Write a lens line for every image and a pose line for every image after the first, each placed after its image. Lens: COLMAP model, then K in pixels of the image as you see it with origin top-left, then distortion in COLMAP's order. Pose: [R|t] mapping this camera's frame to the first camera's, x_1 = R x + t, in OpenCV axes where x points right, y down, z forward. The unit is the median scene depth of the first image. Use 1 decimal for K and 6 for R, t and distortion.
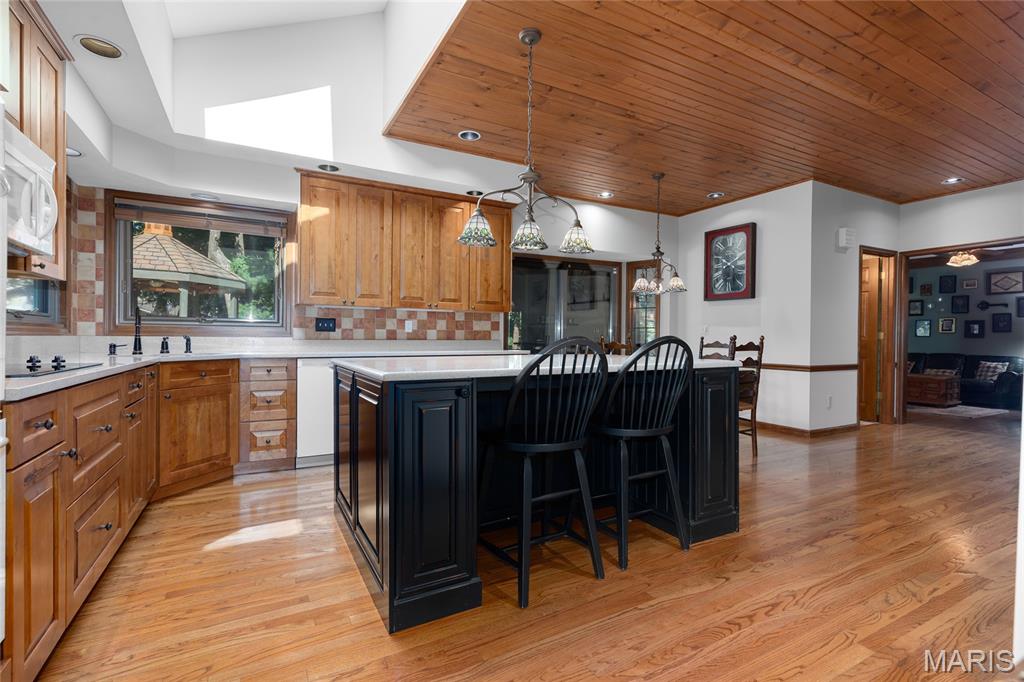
lens RADIAL K [[461.6, 0, 512.0], [0, 461.6, 337.9], [0, 0, 1]] dist [0.002876, 0.000666]
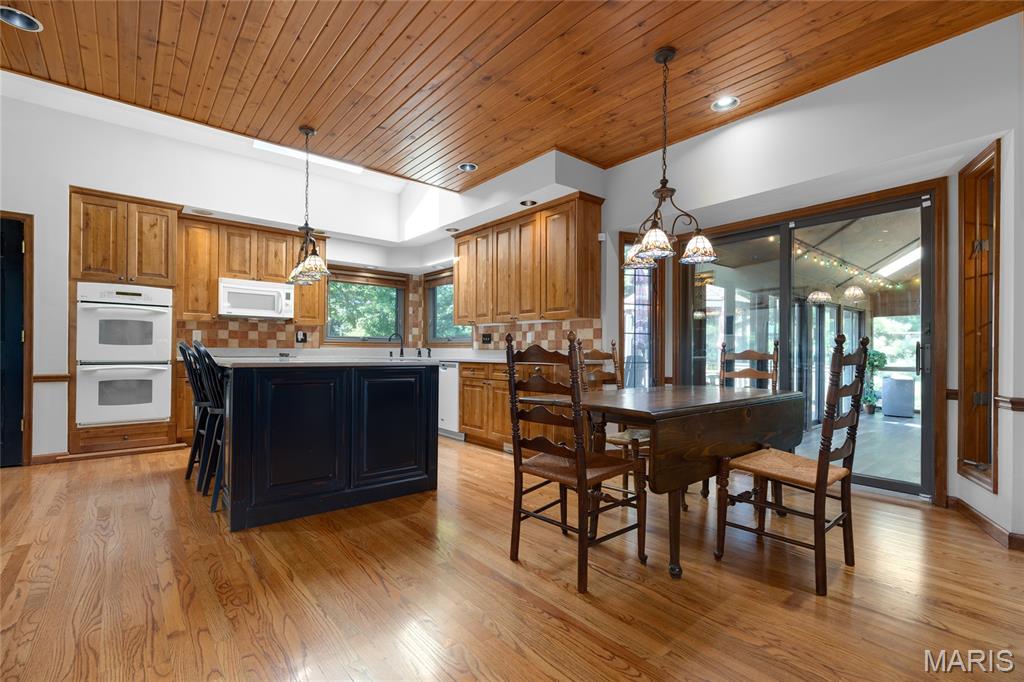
lens RADIAL K [[461.6, 0, 518.8], [0, 461.6, 348.2], [0, 0, 1]] dist [0.002876, 0.000666]
pose [[0.213777, -0.013428, -0.976790, 0.983472], [-0.004583, 0.999881, -0.014748, 0.019431], [0.976872, 0.007629, 0.213690, 0.852641]]
